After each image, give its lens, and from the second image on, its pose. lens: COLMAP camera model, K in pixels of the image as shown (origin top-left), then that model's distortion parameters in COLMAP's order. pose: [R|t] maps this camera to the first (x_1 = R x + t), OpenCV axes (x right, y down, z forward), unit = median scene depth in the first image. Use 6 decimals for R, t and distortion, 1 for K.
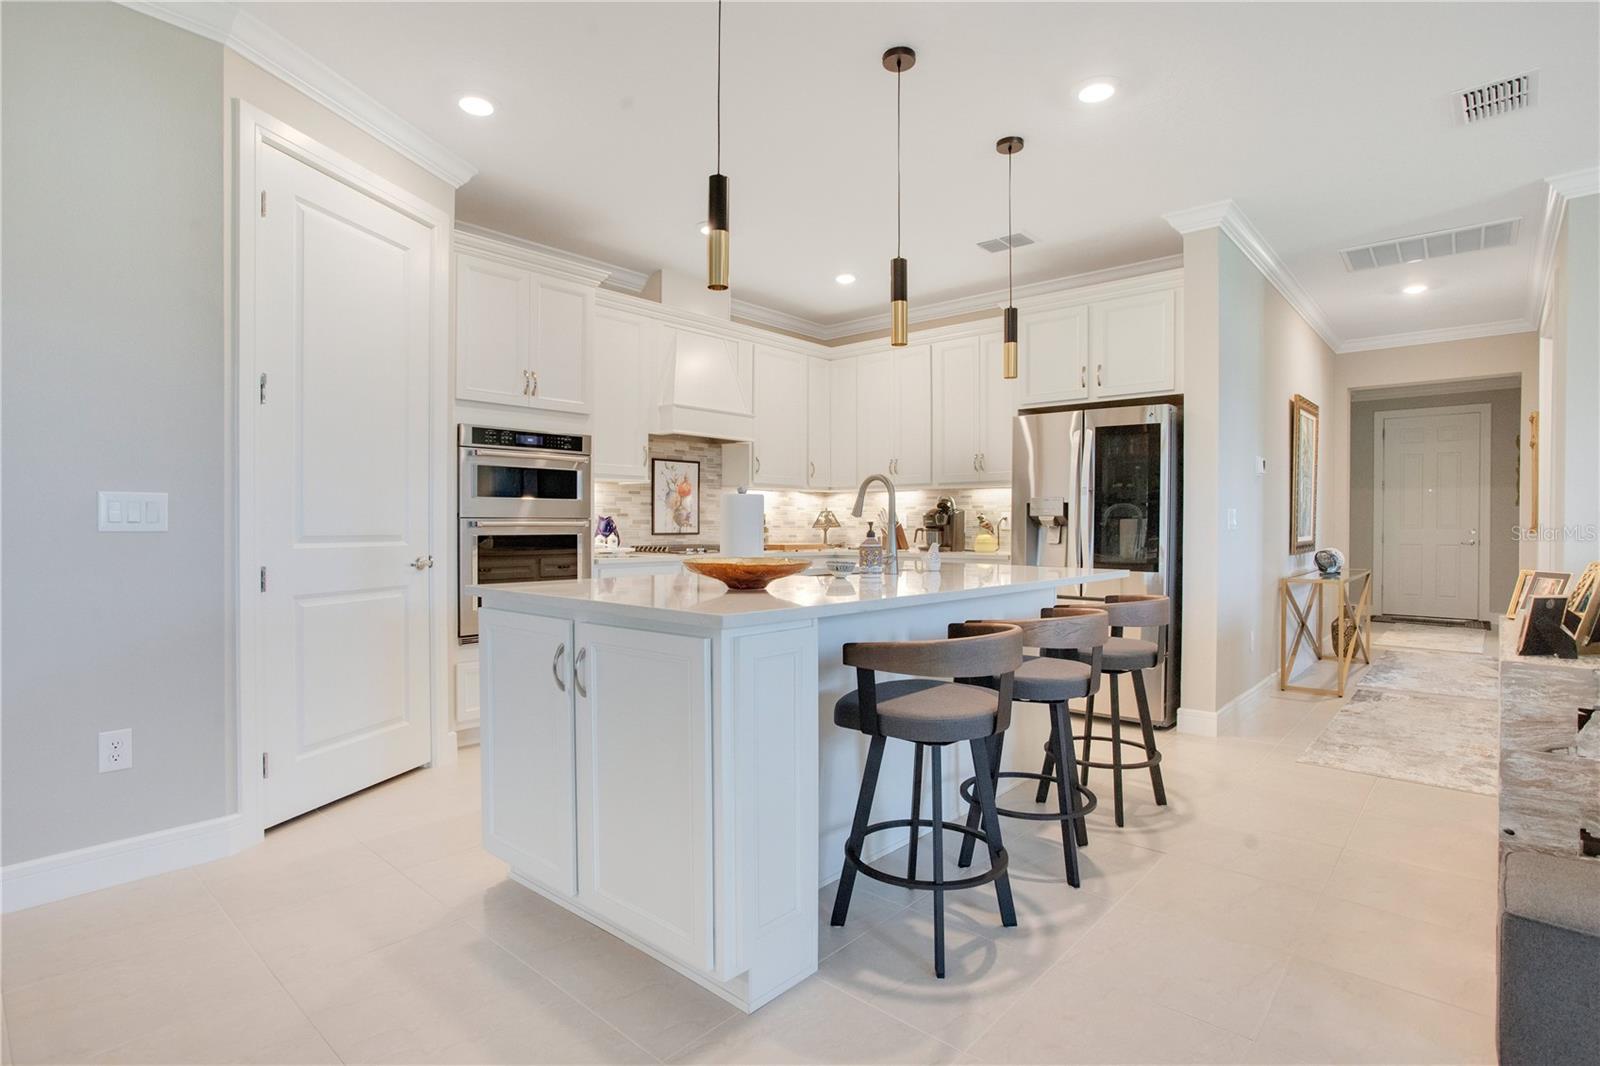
lens RADIAL K [[801.4, 0, 800.0], [0, 801.4, 533.0], [0, 0, 1]] dist [-0.078964, 0.041687]
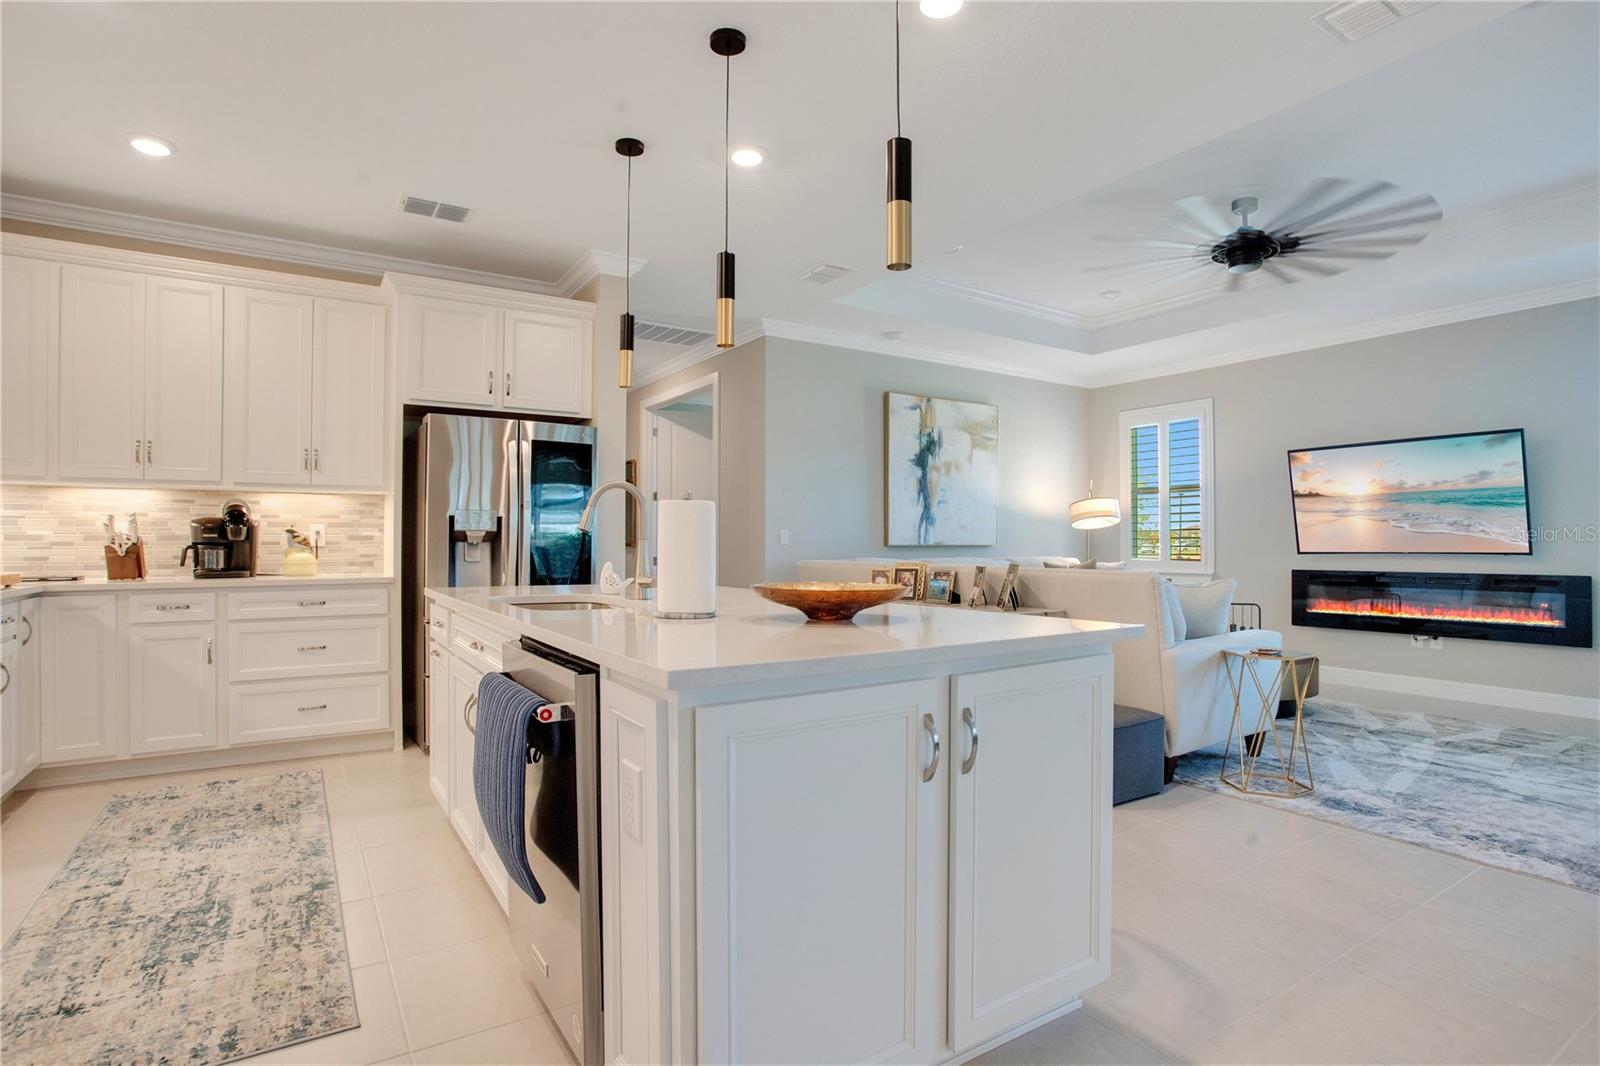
lens RADIAL K [[837.2, 0, 744.8], [0, 837.2, 536.8], [0, 0, 1]] dist [-0.080610, 0.031739]
pose [[0.275737, 0.003395, 0.961227, -0.524706], [0.008058, 0.999950, -0.005843, -0.006874], [-0.961199, 0.009357, 0.275696, 0.466376]]
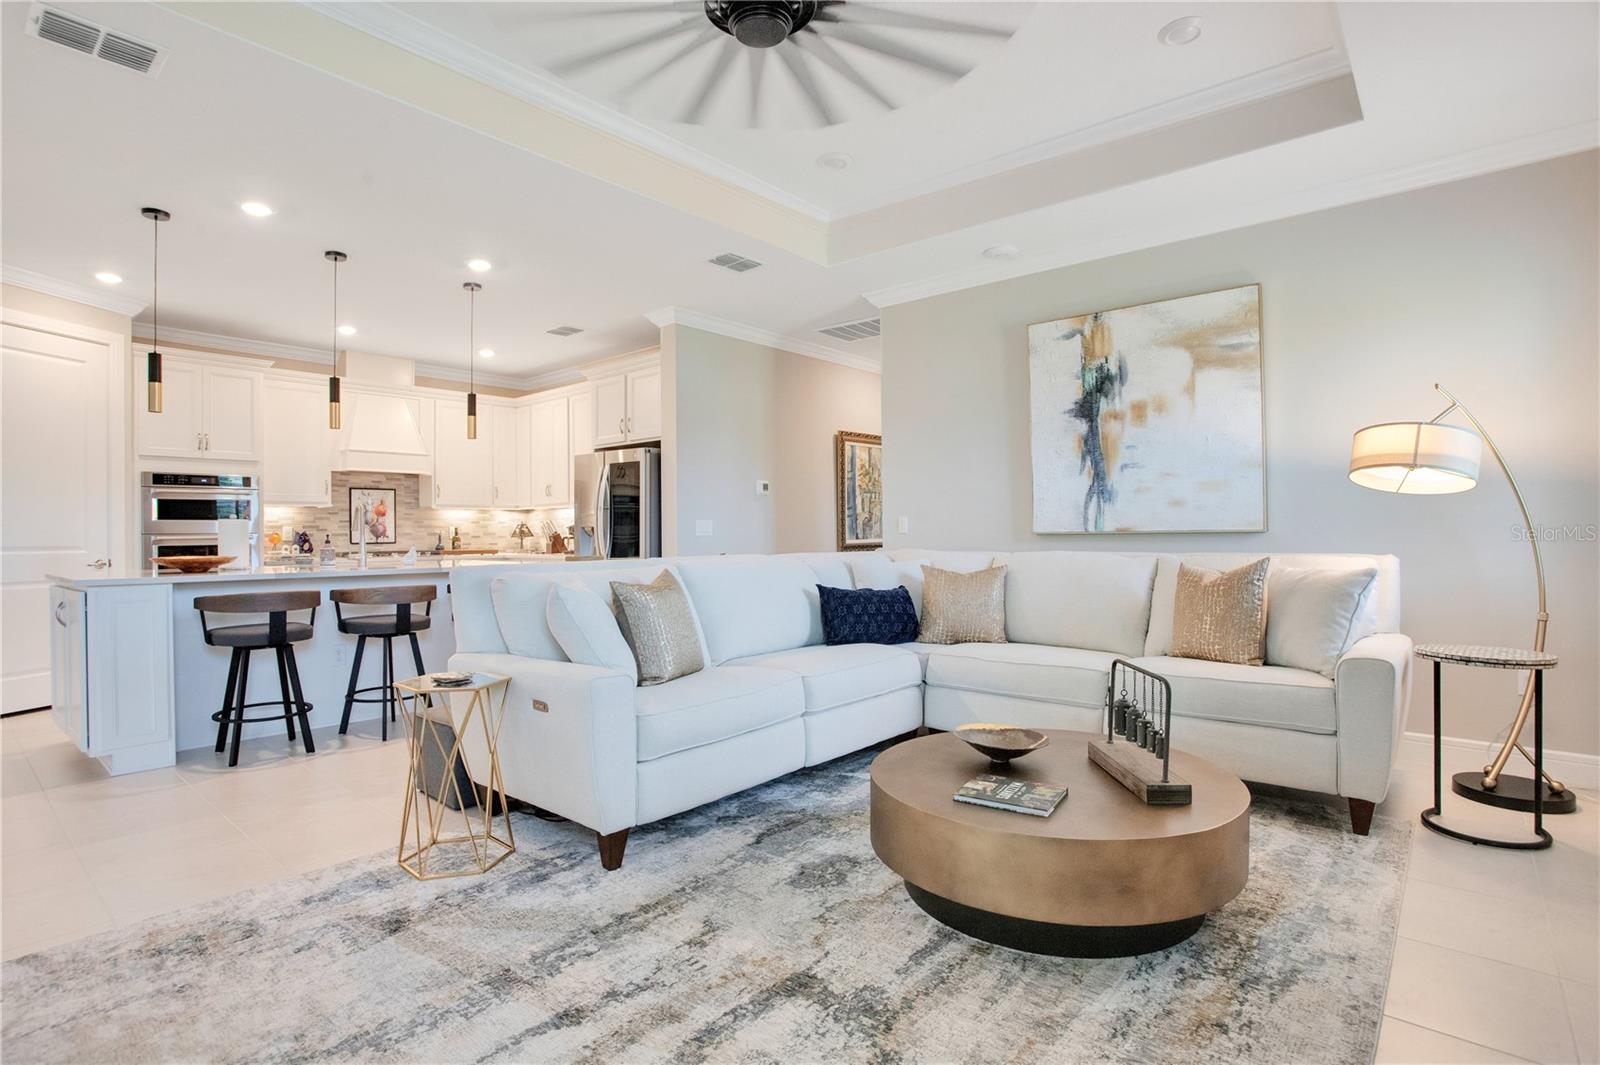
lens RADIAL K [[801.4, 0, 800.0], [0, 801.4, 532.5], [0, 0, 1]] dist [-0.078964, 0.041687]
pose [[0.999643, -0.012944, 0.023368, 0.677575], [0.013193, 0.999858, -0.010526, 0.007996], [-0.023229, 0.010831, 0.999672, -0.427896]]
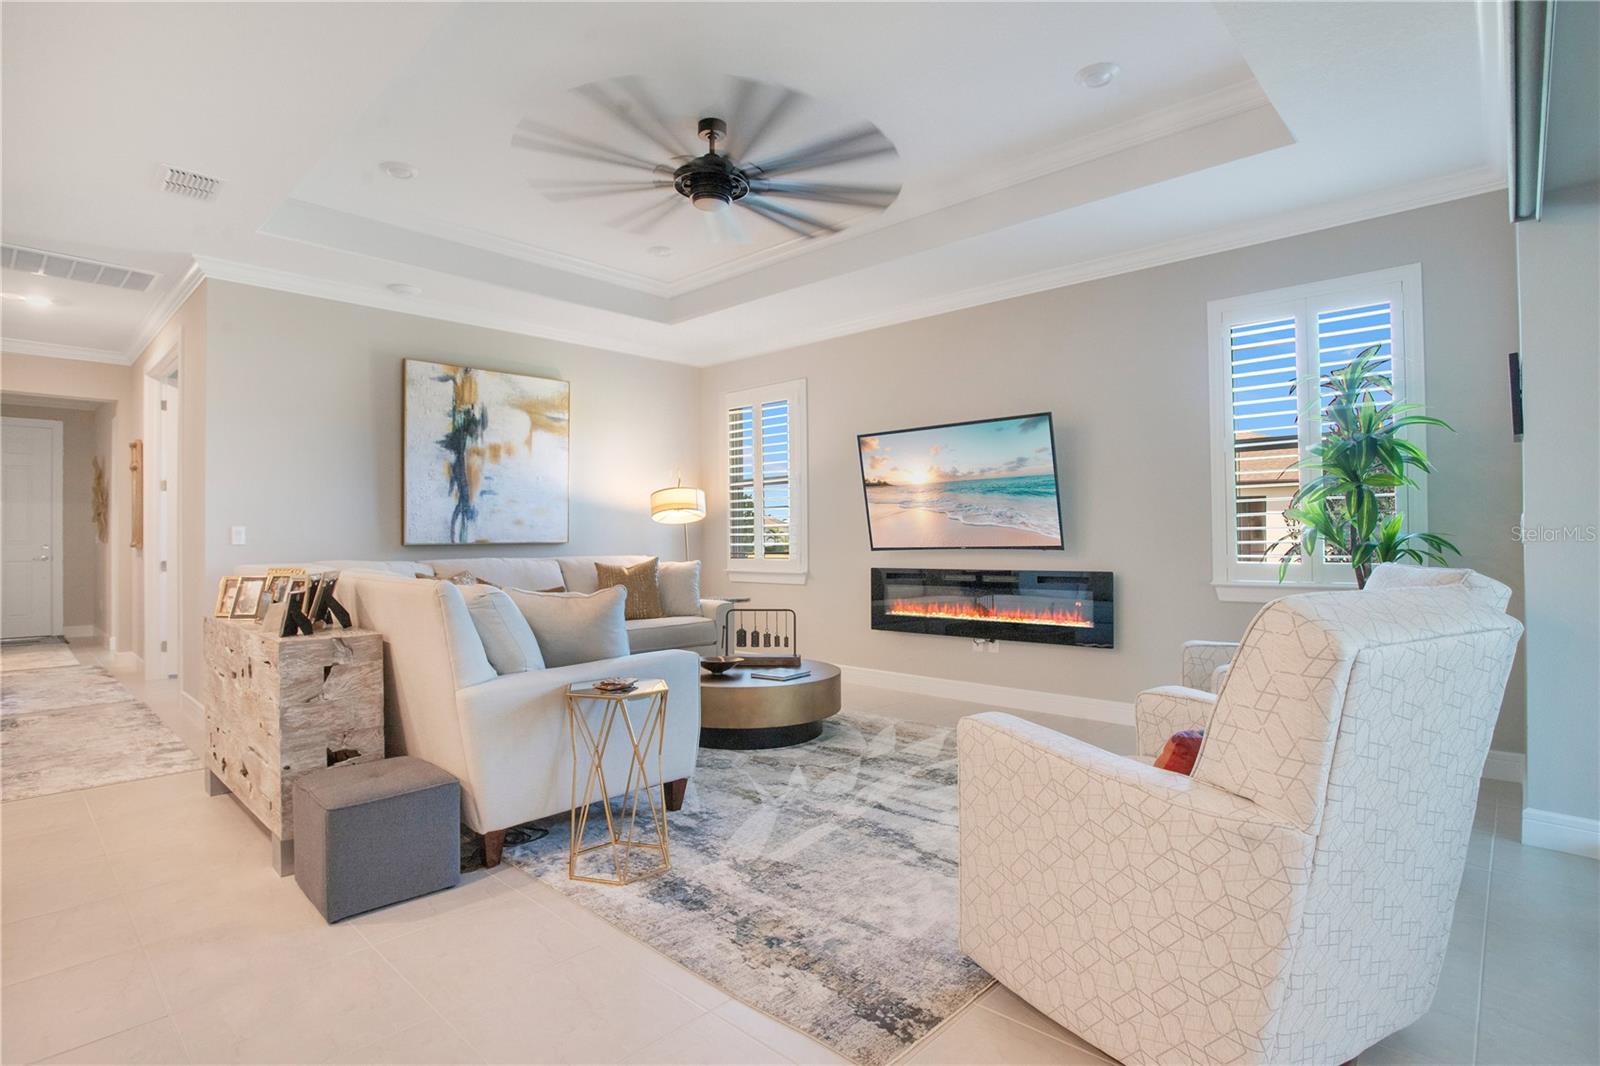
lens RADIAL K [[838.5, 0, 780.1], [0, 838.5, 530.1], [0, 0, 1]] dist [-0.088543, 0.049085]
pose [[0.020137, 0.006579, 0.999776, -0.214982], [0.016326, 0.999843, -0.006908, -0.001918], [-0.999664, 0.016462, 0.020026, 0.045331]]
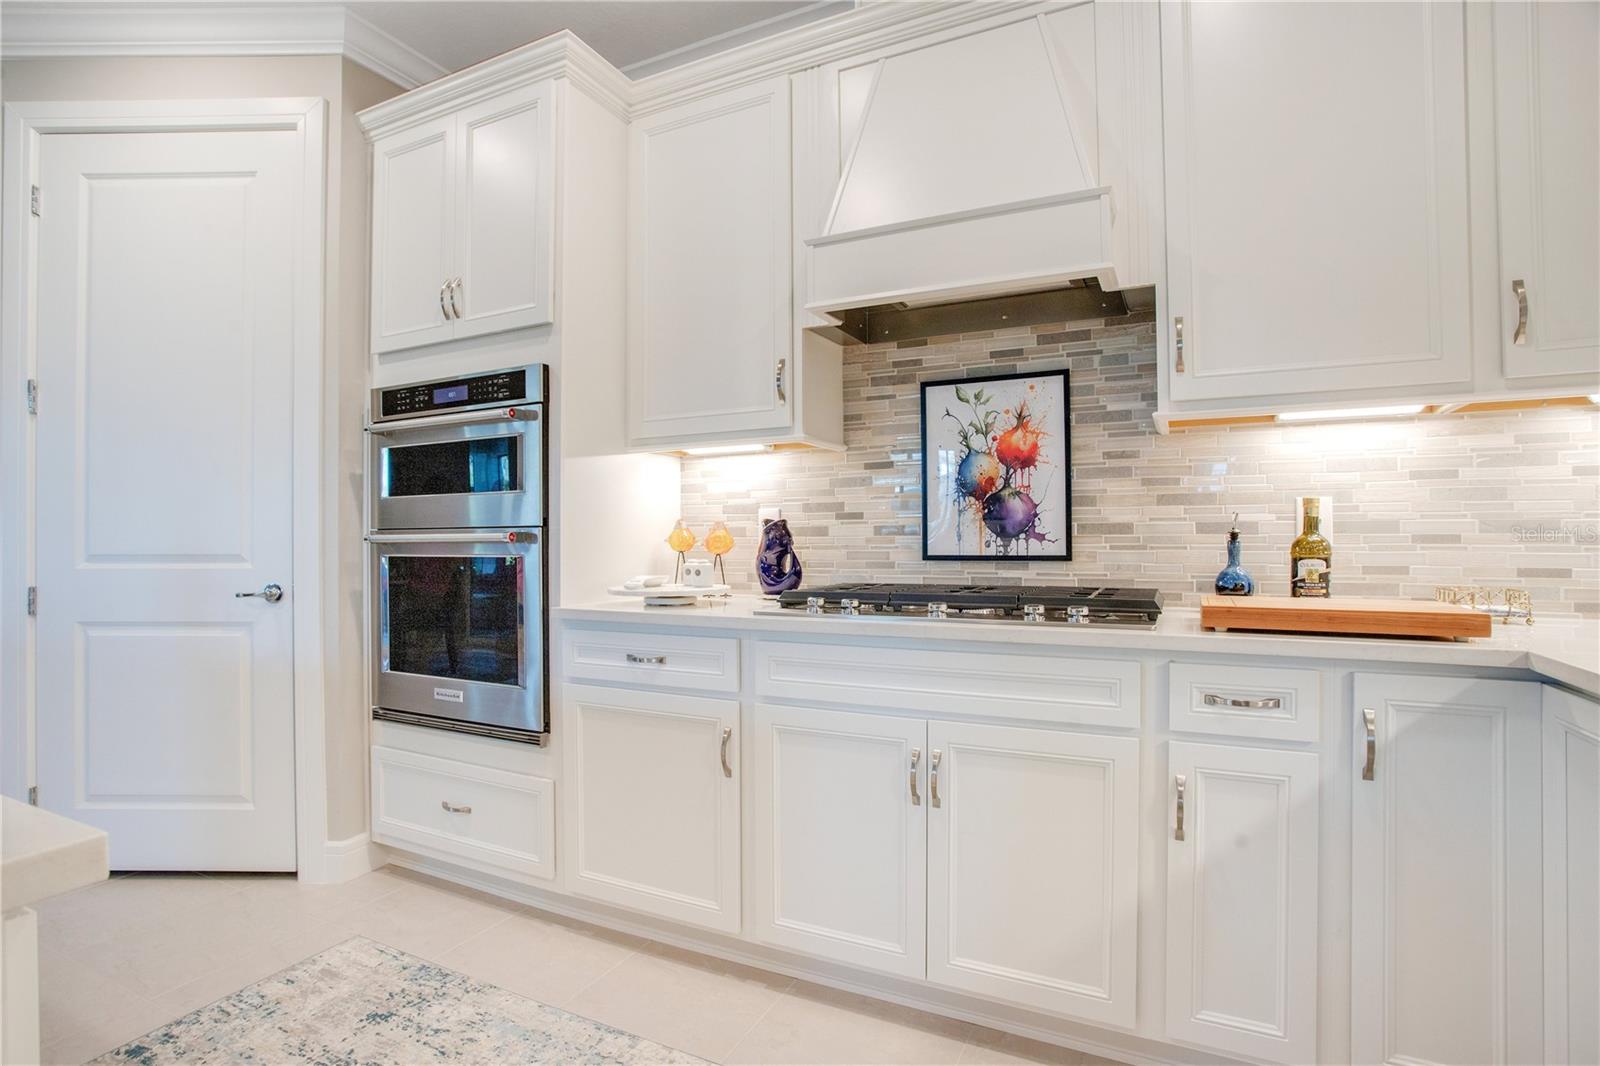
lens RADIAL K [[801.4, 0, 800.0], [0, 801.4, 533.0], [0, 0, 1]] dist [-0.078964, 0.041687]
pose [[0.257682, -0.009728, -0.966181, 0.267556], [-0.003800, 0.999931, -0.011081, -0.008899], [0.966222, 0.006527, 0.257627, 1.023215]]
